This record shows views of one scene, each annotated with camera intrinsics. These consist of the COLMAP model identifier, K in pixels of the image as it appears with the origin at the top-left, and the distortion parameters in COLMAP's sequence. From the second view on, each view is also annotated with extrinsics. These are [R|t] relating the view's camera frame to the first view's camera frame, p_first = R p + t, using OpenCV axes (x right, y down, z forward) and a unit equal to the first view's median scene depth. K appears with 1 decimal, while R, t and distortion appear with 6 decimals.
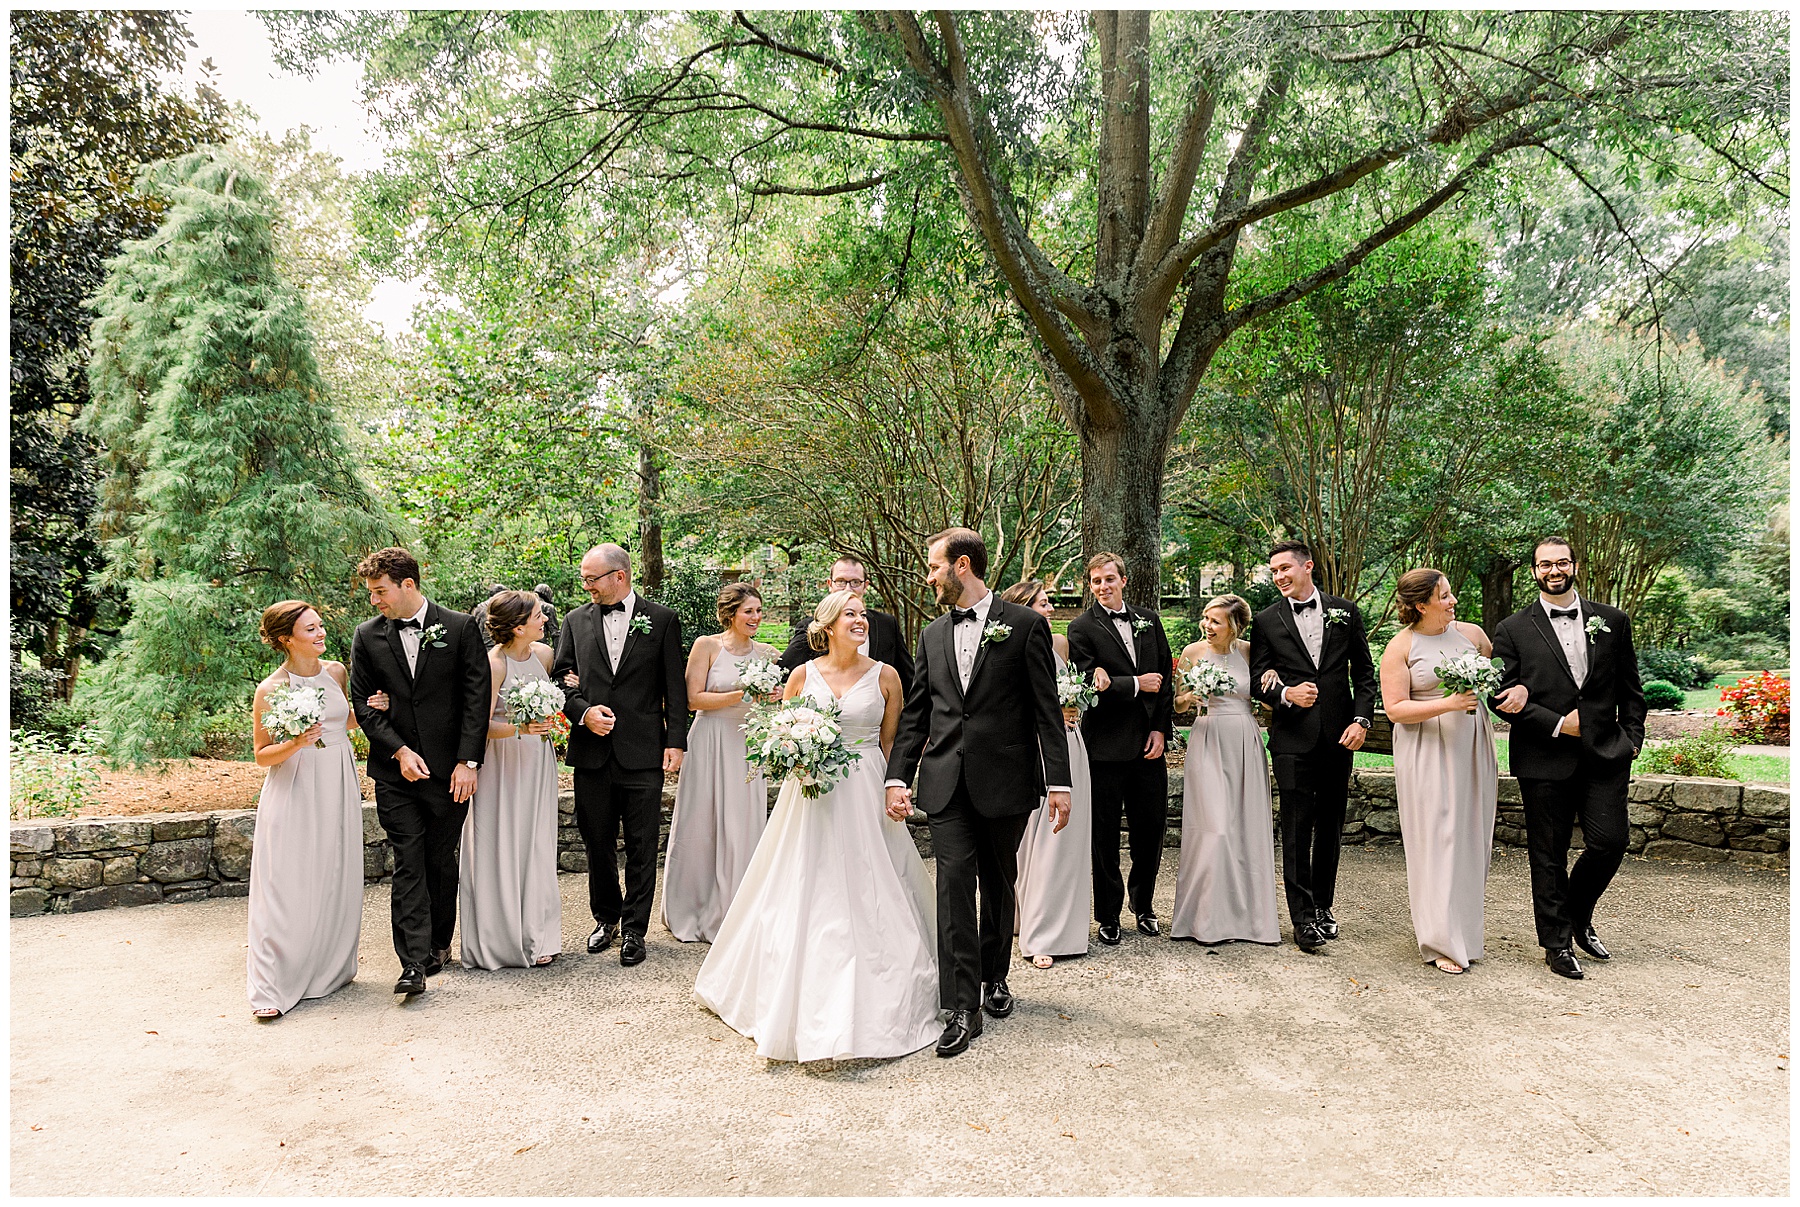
lens RADIAL K [[1328.8, 0, 961.8], [0, 1328.8, 645.2], [0, 0, 1]] dist [0.020851, -0.012684]
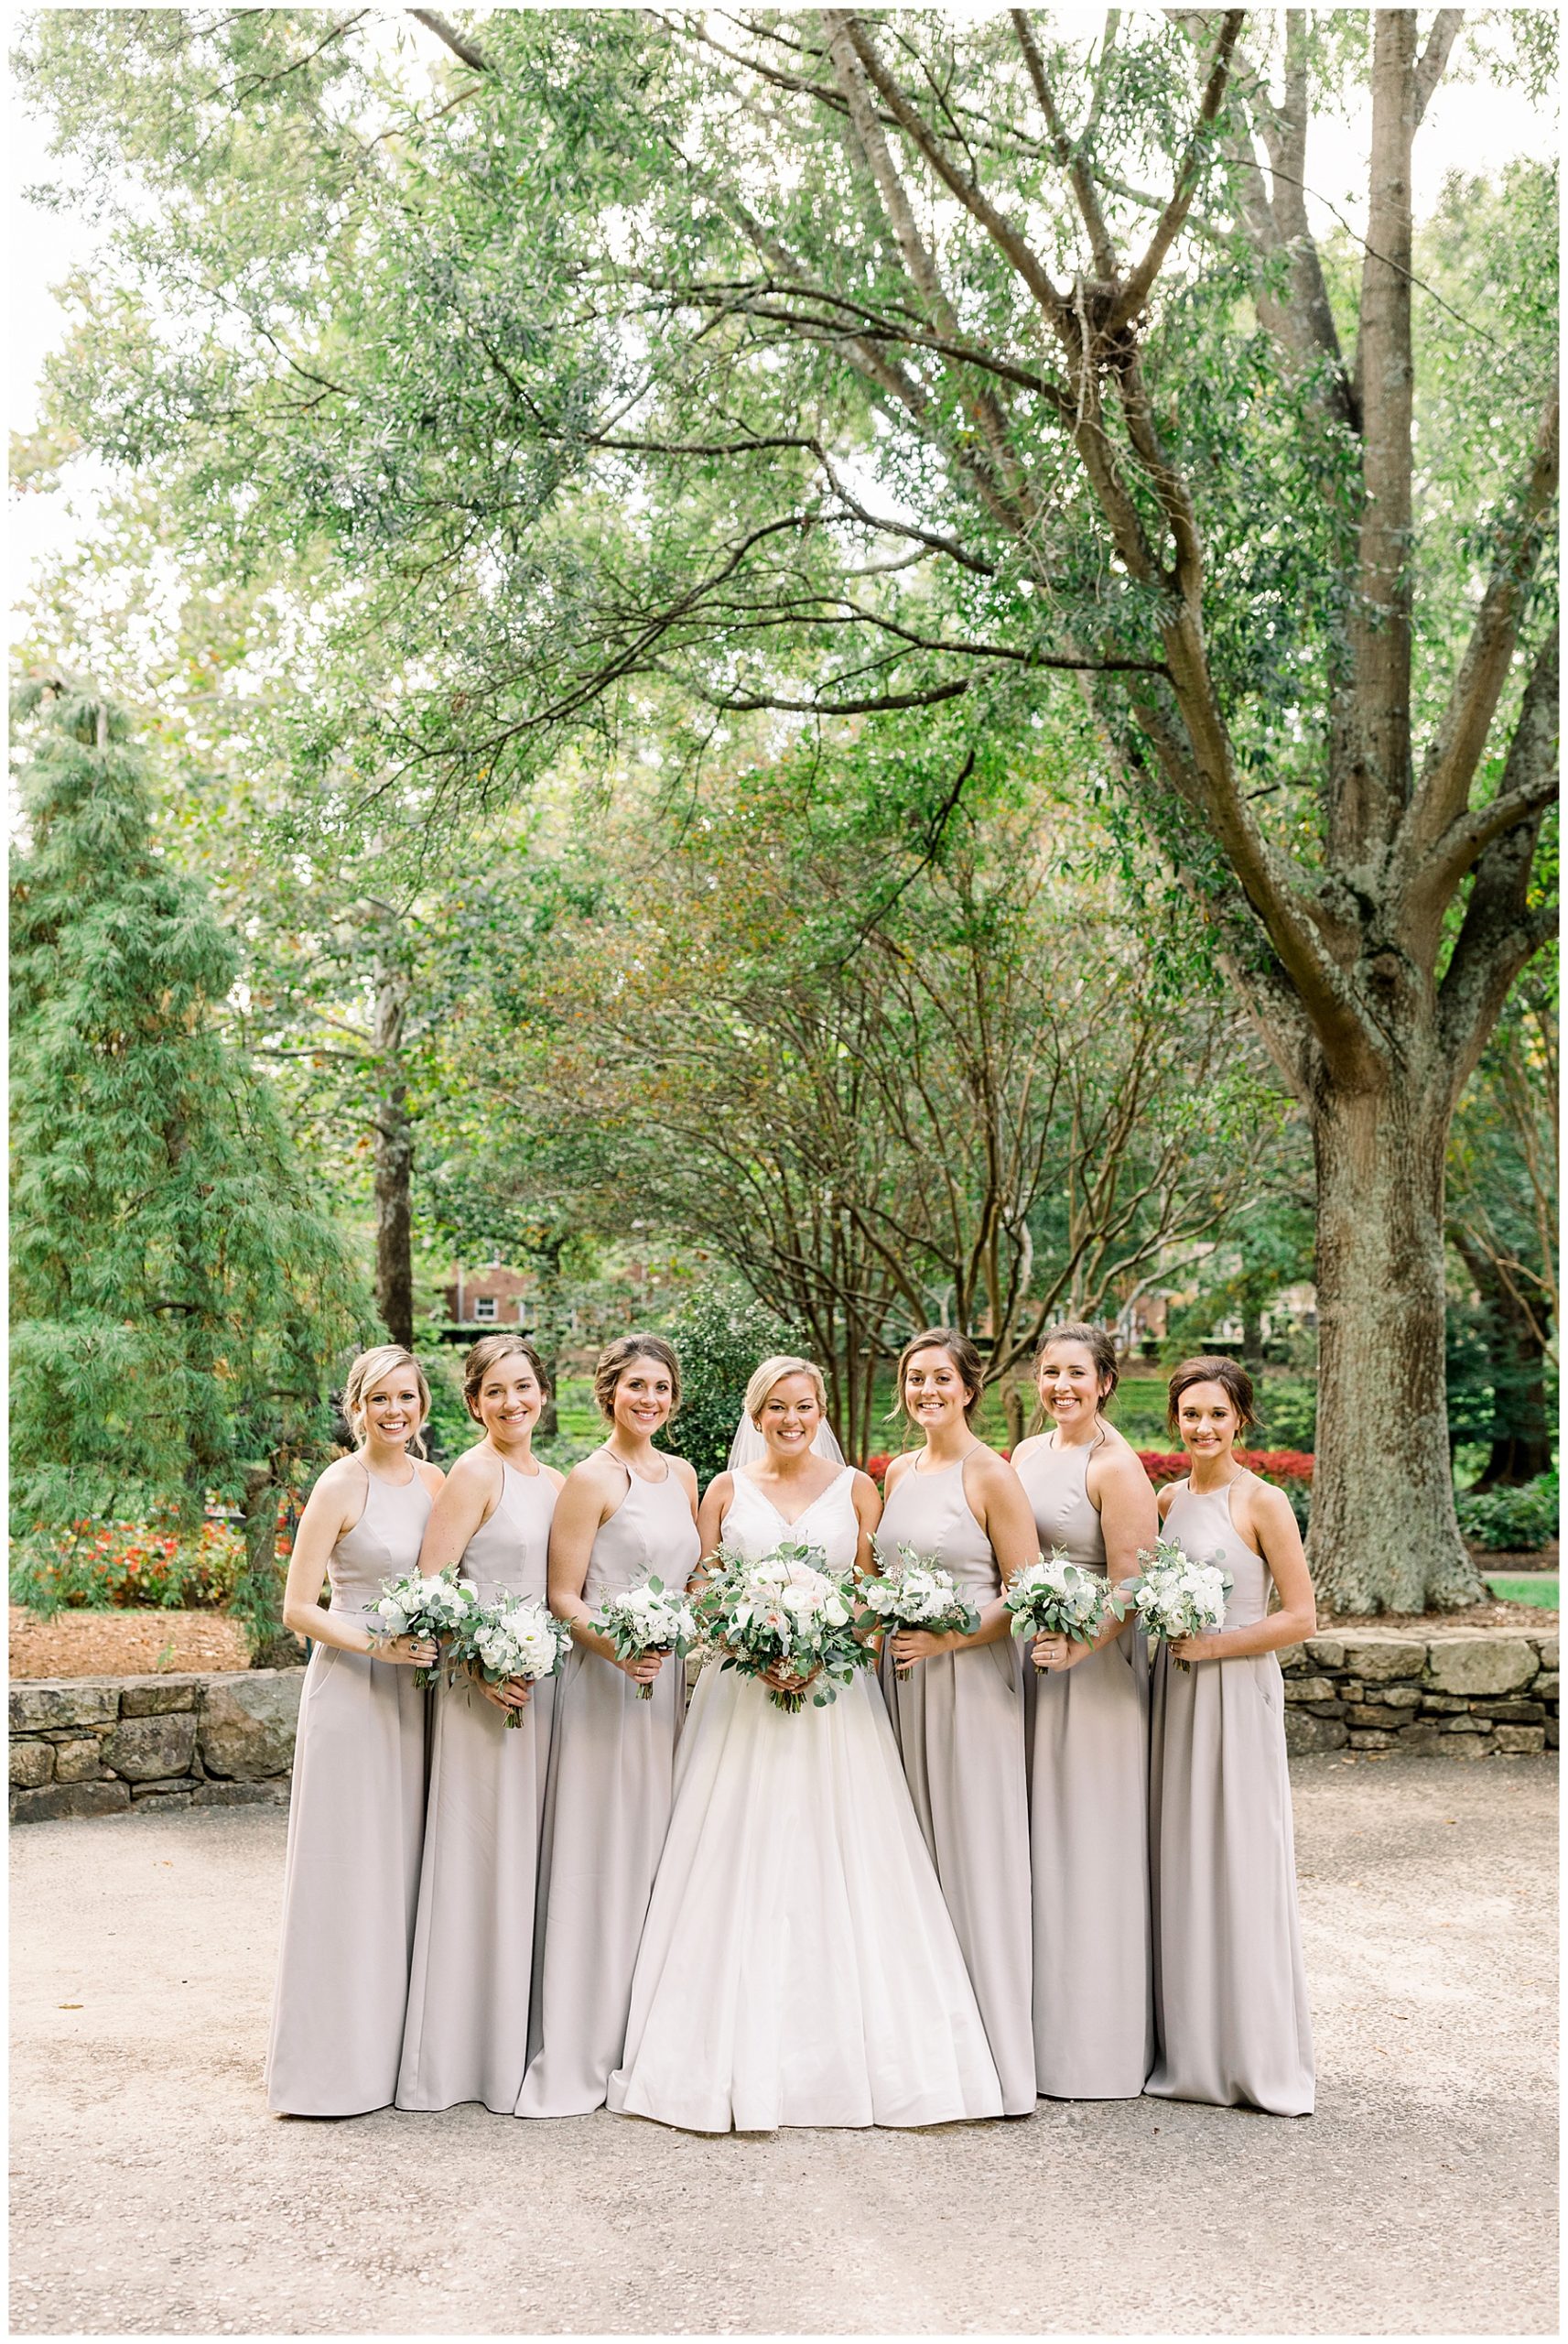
lens RADIAL K [[2375.7, 0, 798.5], [0, 2375.7, 1117.9], [0, 0, 1]] dist [0.003296, 0.000000]
pose [[0.999941, 0.010617, 0.002158, -0.150115], [-0.010256, 0.991786, -0.127497, -0.001378], [-0.003494, 0.127467, 0.991837, -0.121505]]
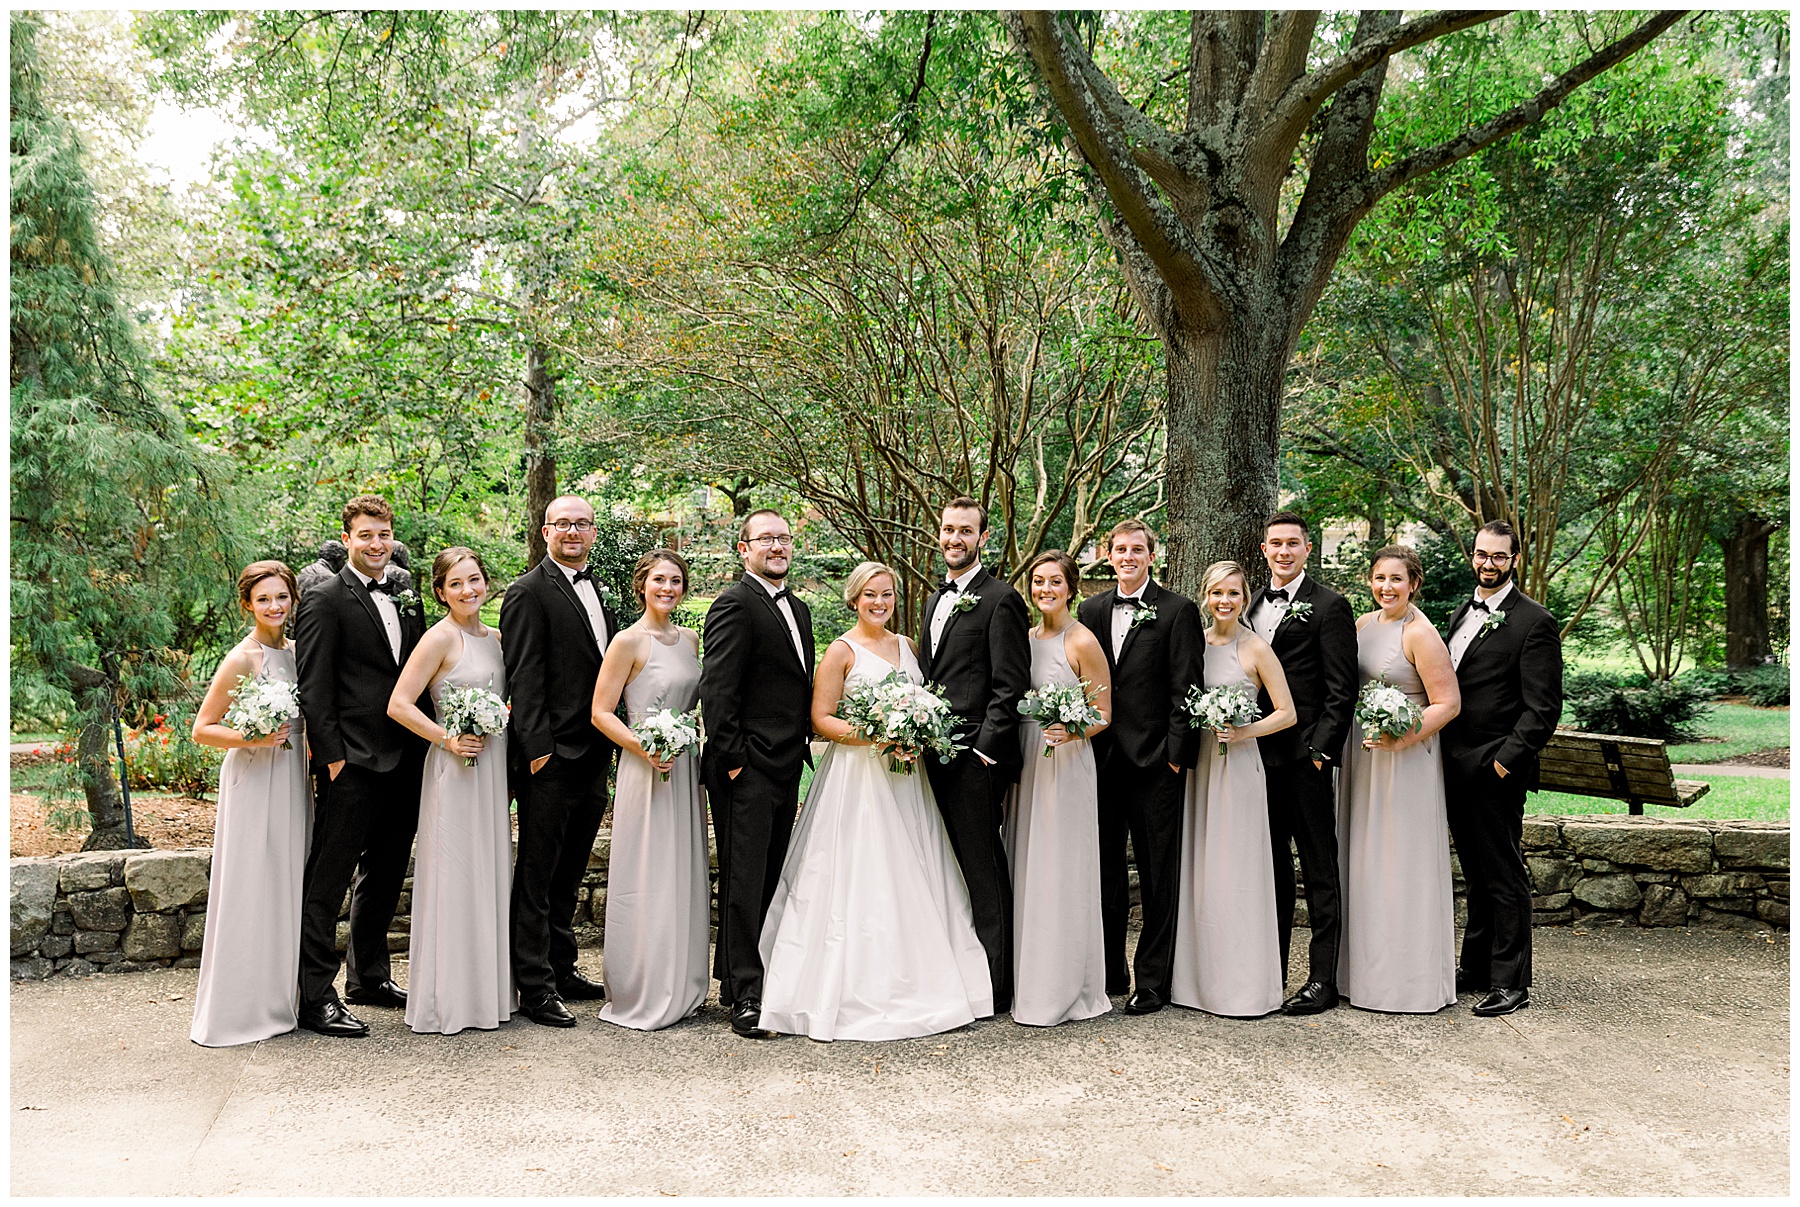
lens RADIAL K [[1908.4, 0, 986.9], [0, 1908.4, 548.5], [0, 0, 1]] dist [0.009834, 0.000000]
pose [[0.999934, 0.010477, 0.004717, -0.009056], [-0.010259, 0.998982, -0.043936, -0.001111], [-0.005172, 0.043885, 0.999023, -0.010138]]
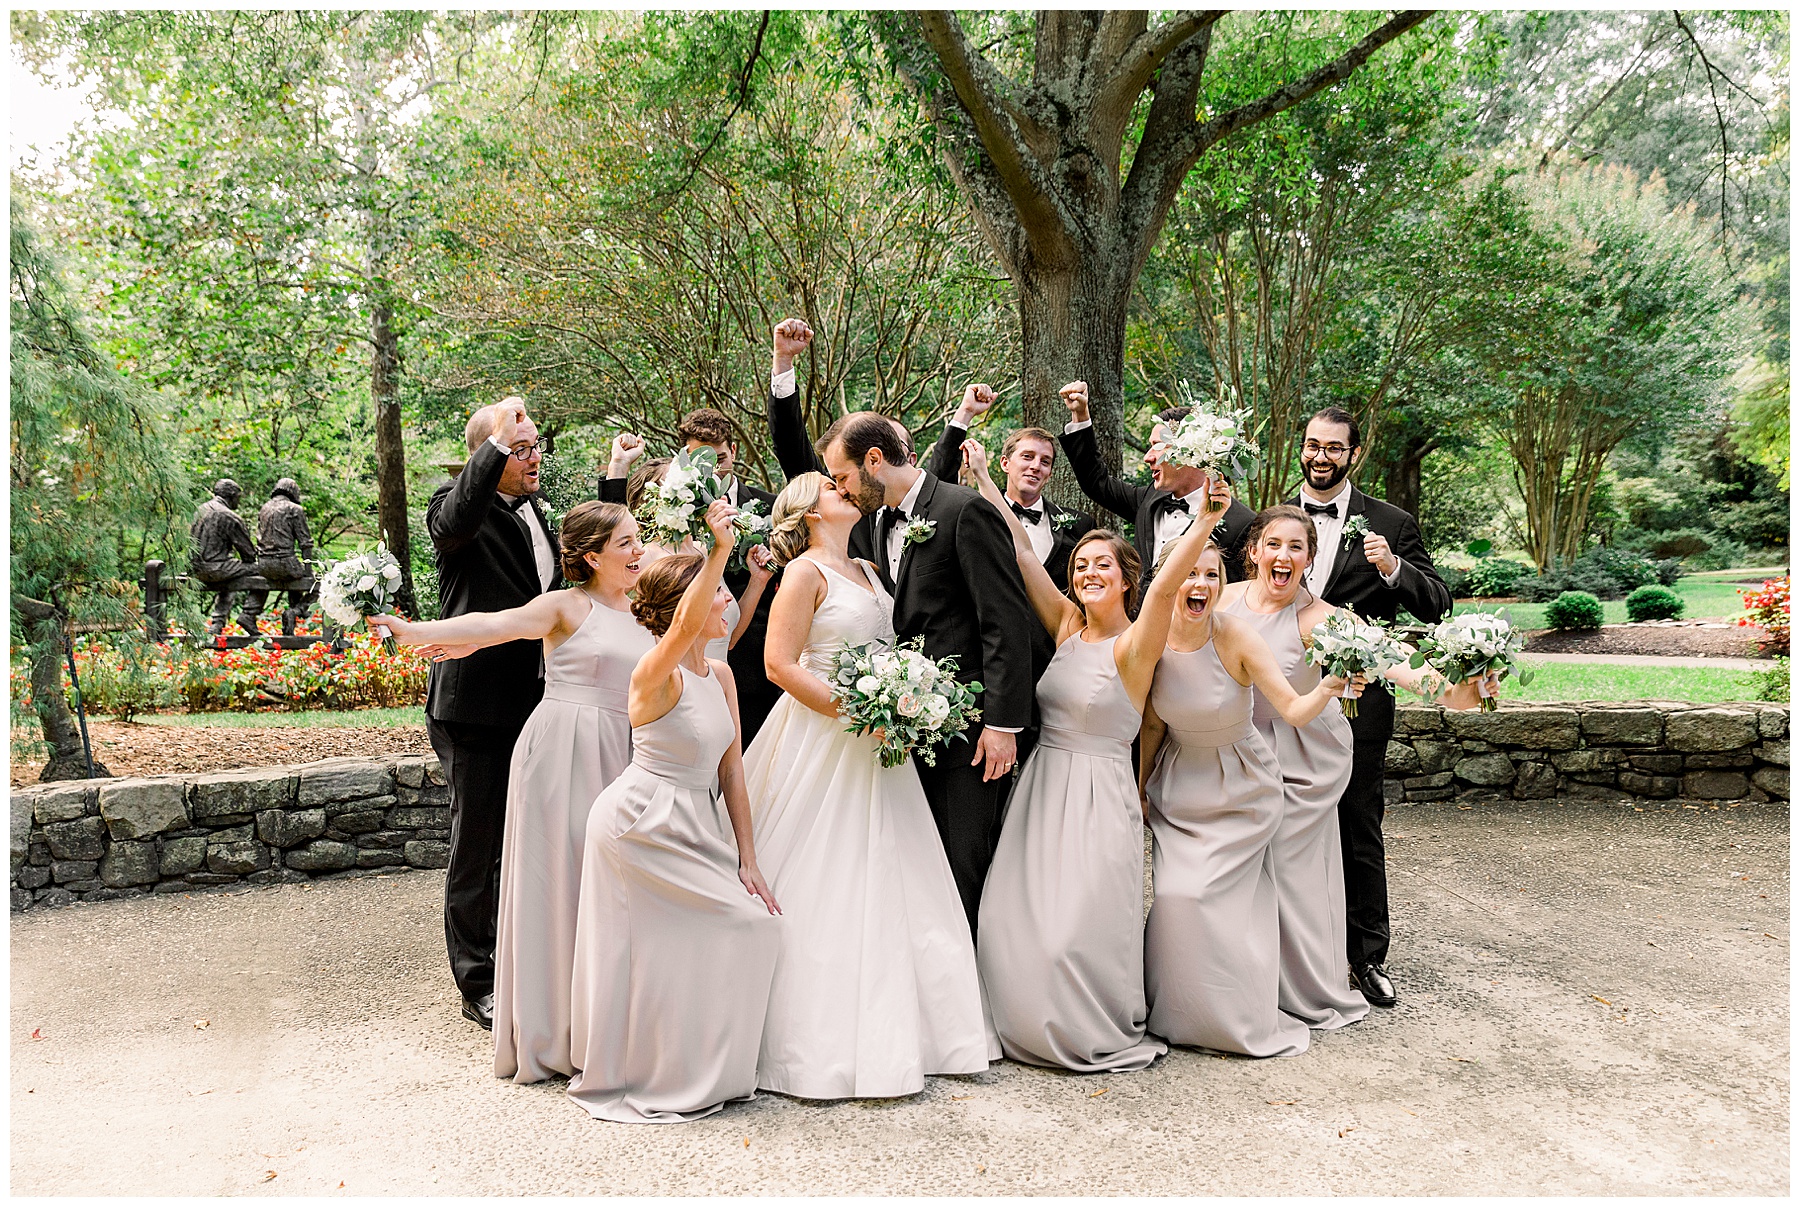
lens RADIAL K [[1605.1, 0, 878.9], [0, 1605.1, 578.4], [0, 0, 1]] dist [-0.009598, 0.023717]
pose [[0.996127, -0.013427, 0.086898, -0.071603], [0.012115, 0.999805, 0.015603, 0.001295], [-0.087091, -0.014490, 0.996095, 0.068062]]
